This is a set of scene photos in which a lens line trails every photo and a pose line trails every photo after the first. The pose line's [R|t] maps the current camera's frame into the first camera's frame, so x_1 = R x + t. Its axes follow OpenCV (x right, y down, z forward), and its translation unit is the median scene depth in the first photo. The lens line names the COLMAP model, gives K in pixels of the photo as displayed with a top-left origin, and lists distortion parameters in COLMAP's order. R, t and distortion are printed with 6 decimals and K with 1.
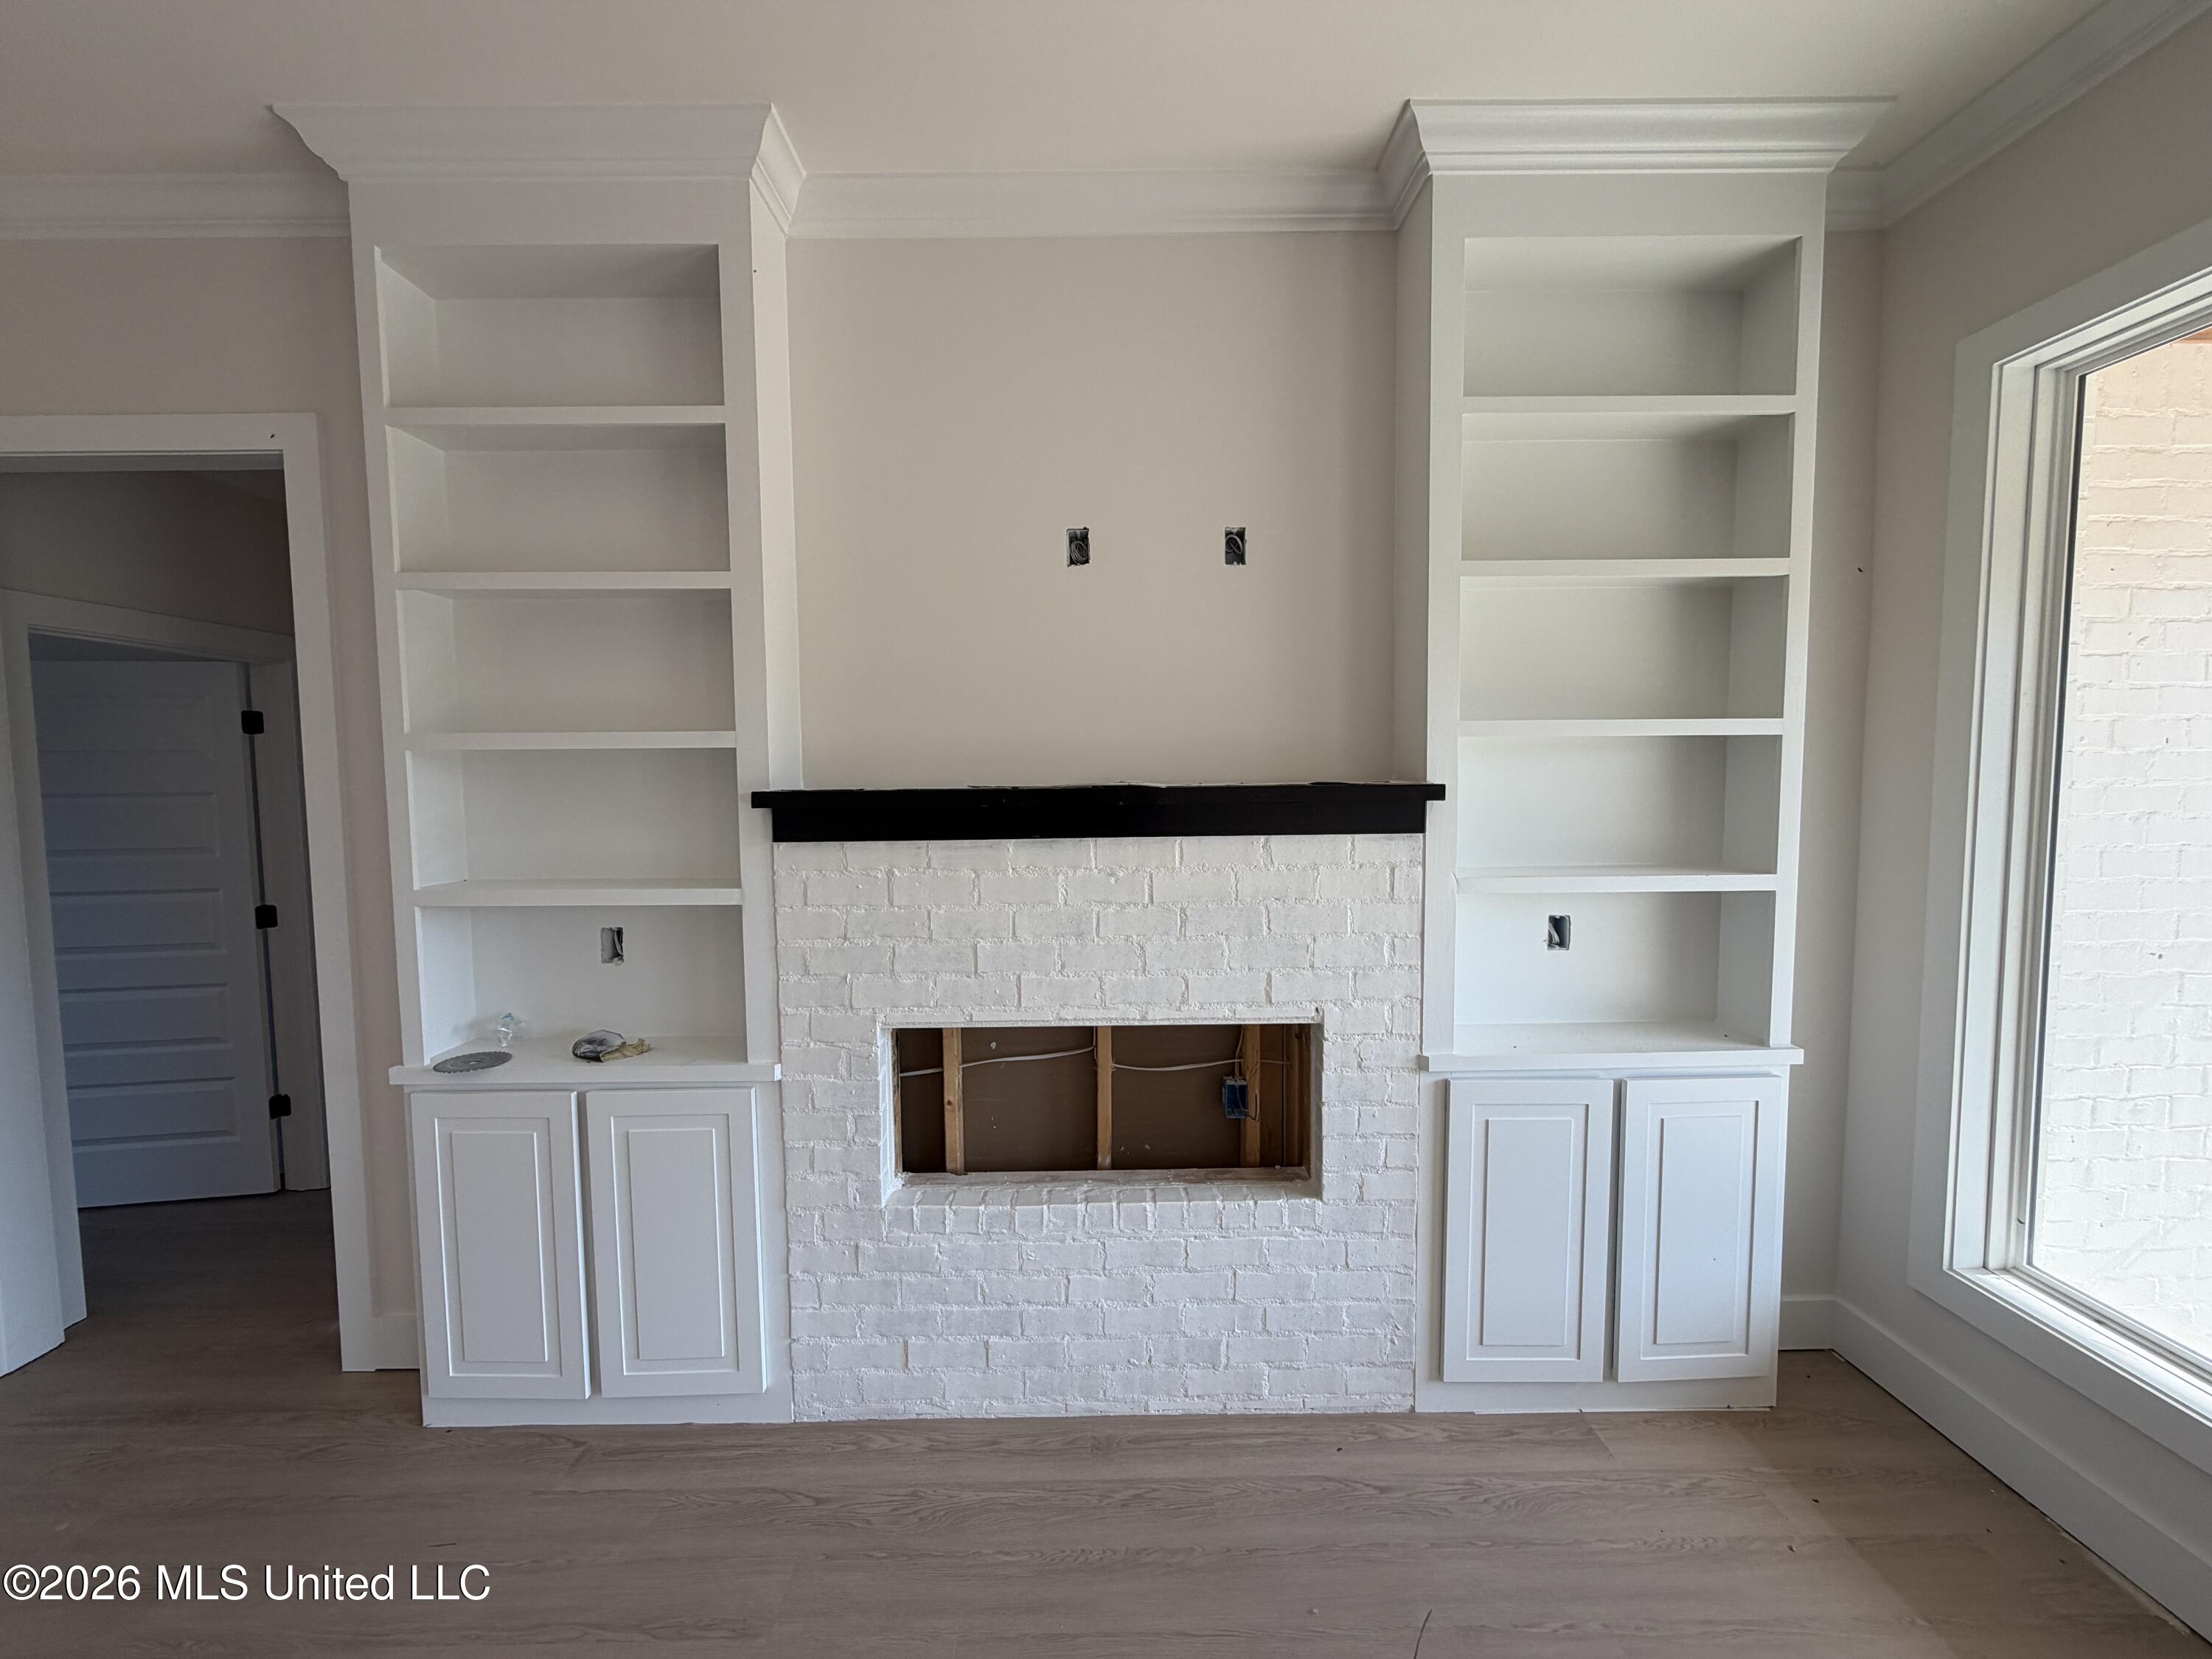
lens RADIAL K [[879.8, 0, 1100.9], [0, 879.8, 829.3], [0, 0, 1]] dist [-0.000560, 0.000234]
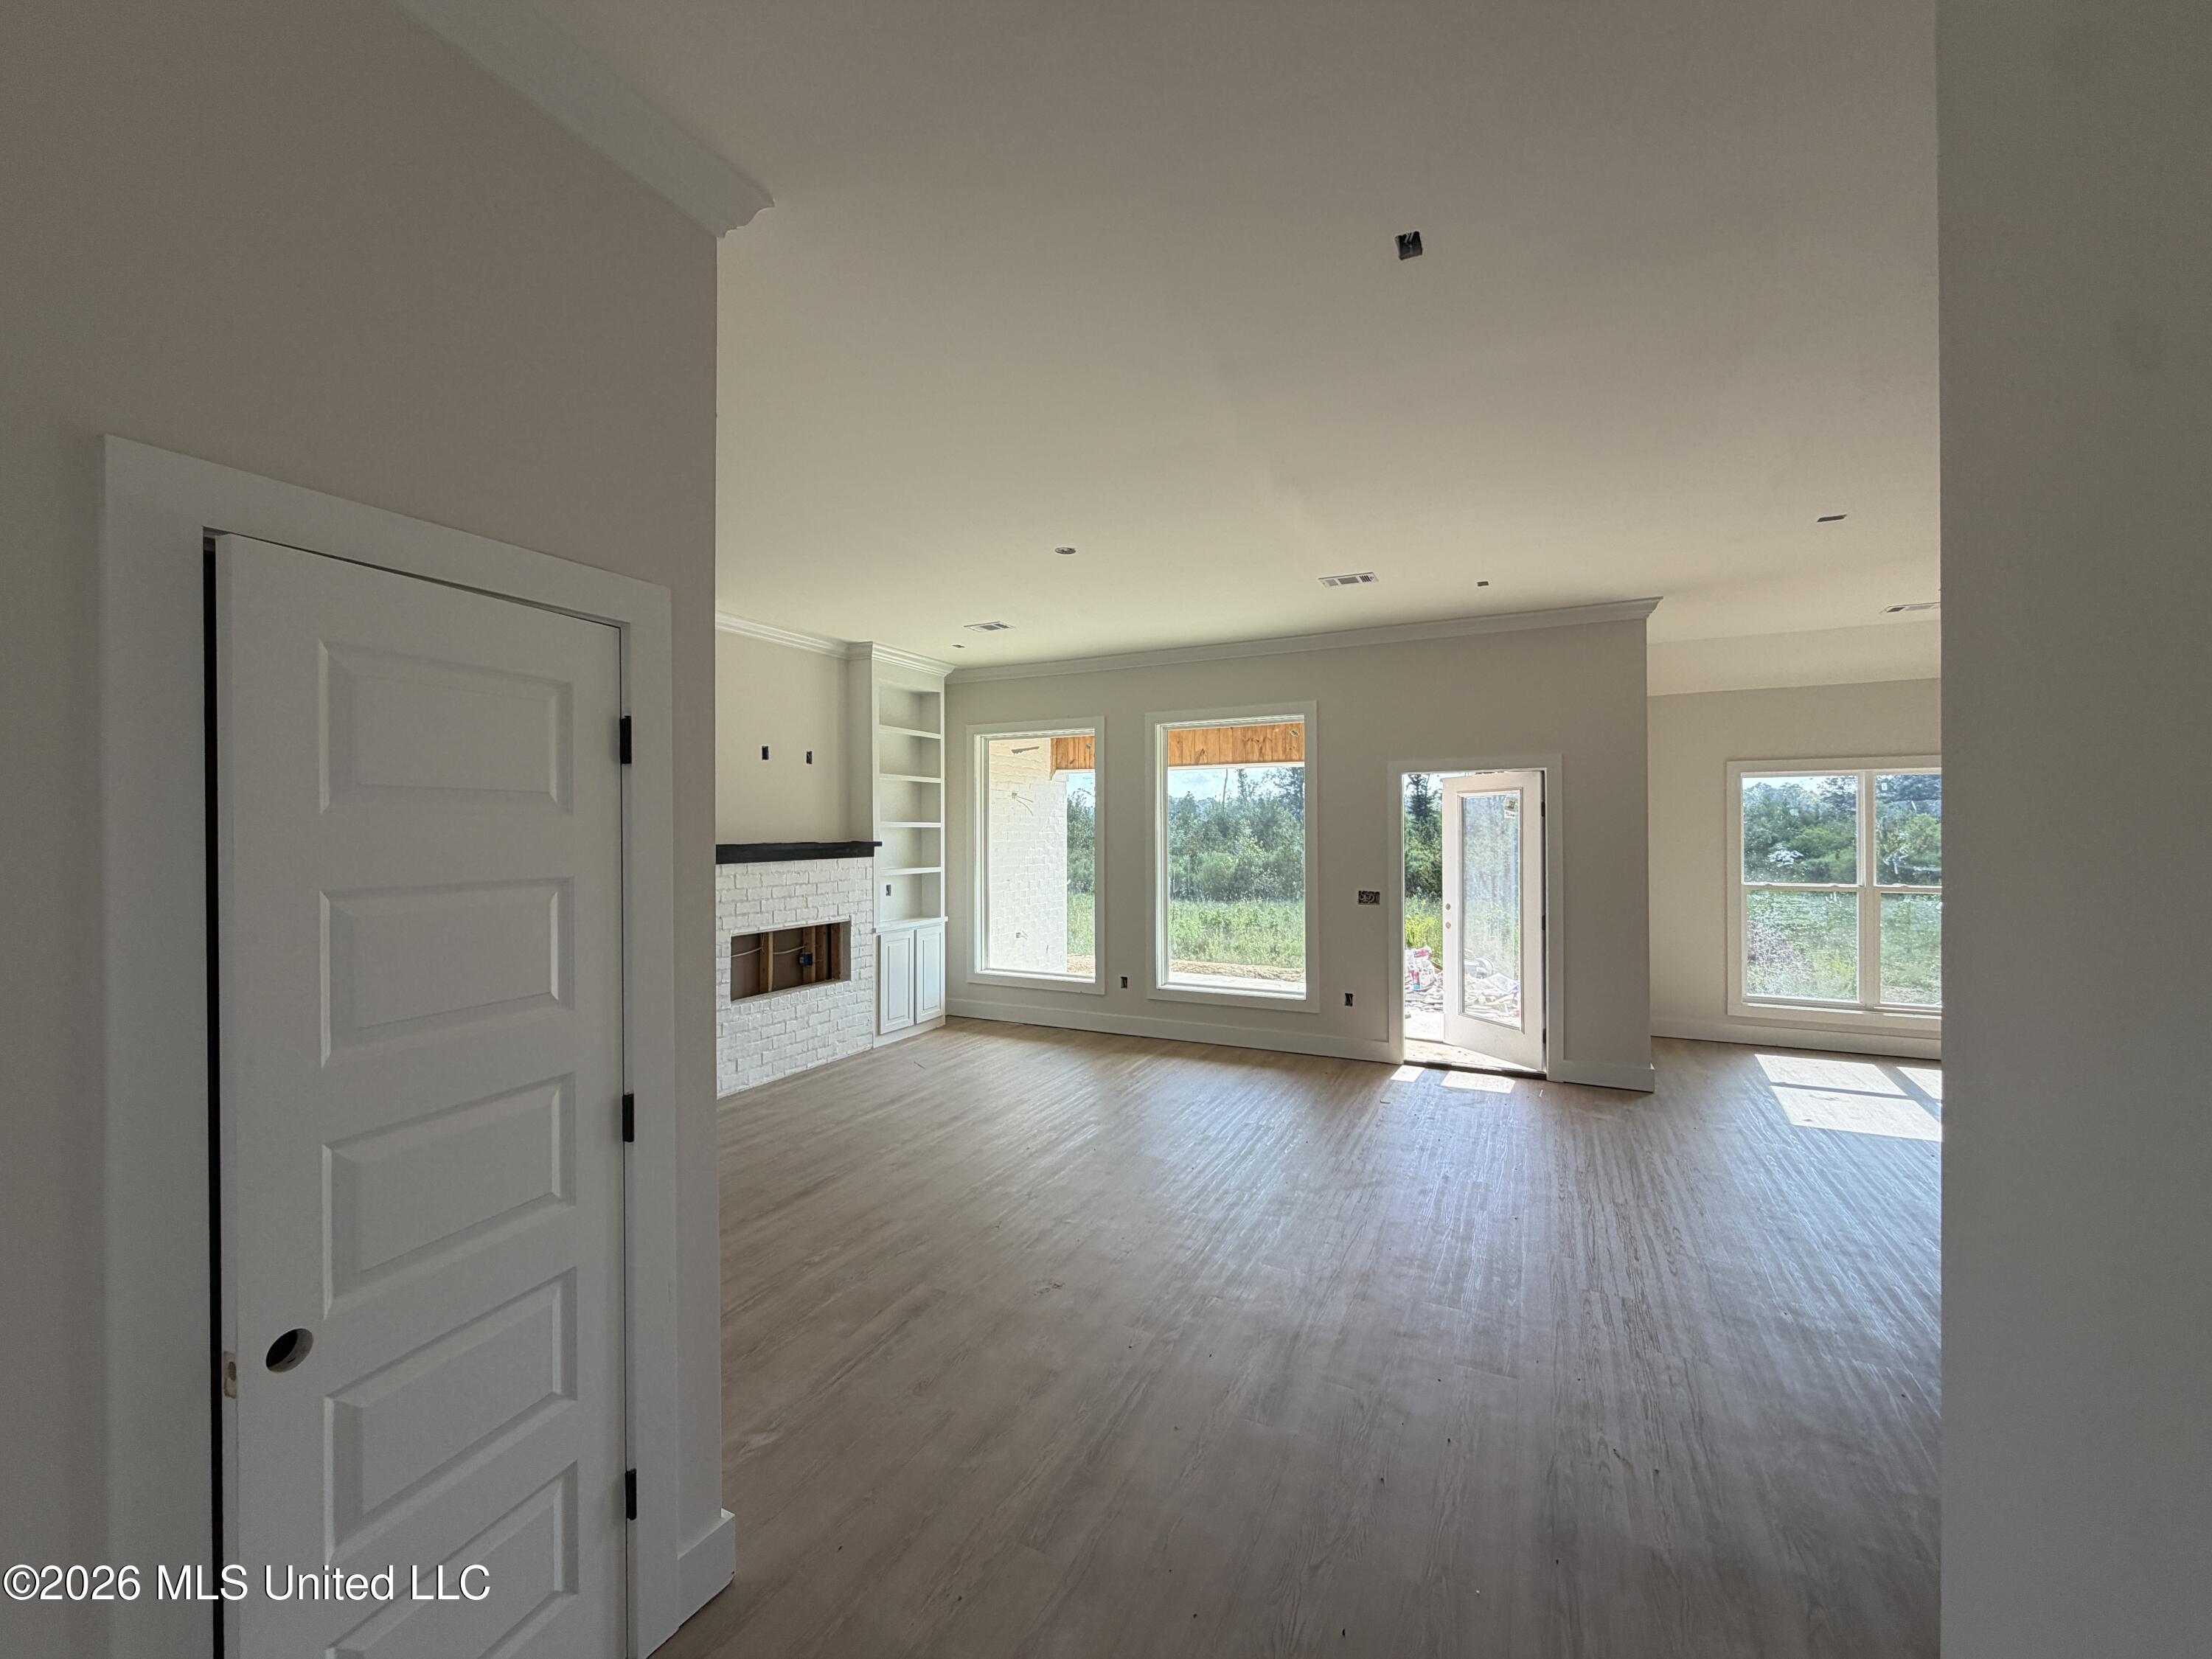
lens RADIAL K [[879.8, 0, 1100.9], [0, 879.8, 829.3], [0, 0, 1]] dist [-0.000560, 0.000234]
pose [[0.452719, 0.009033, 0.891608, -2.044238], [0.059431, 0.997419, -0.040281, 0.079877], [-0.889671, 0.071225, 0.451013, -1.144518]]
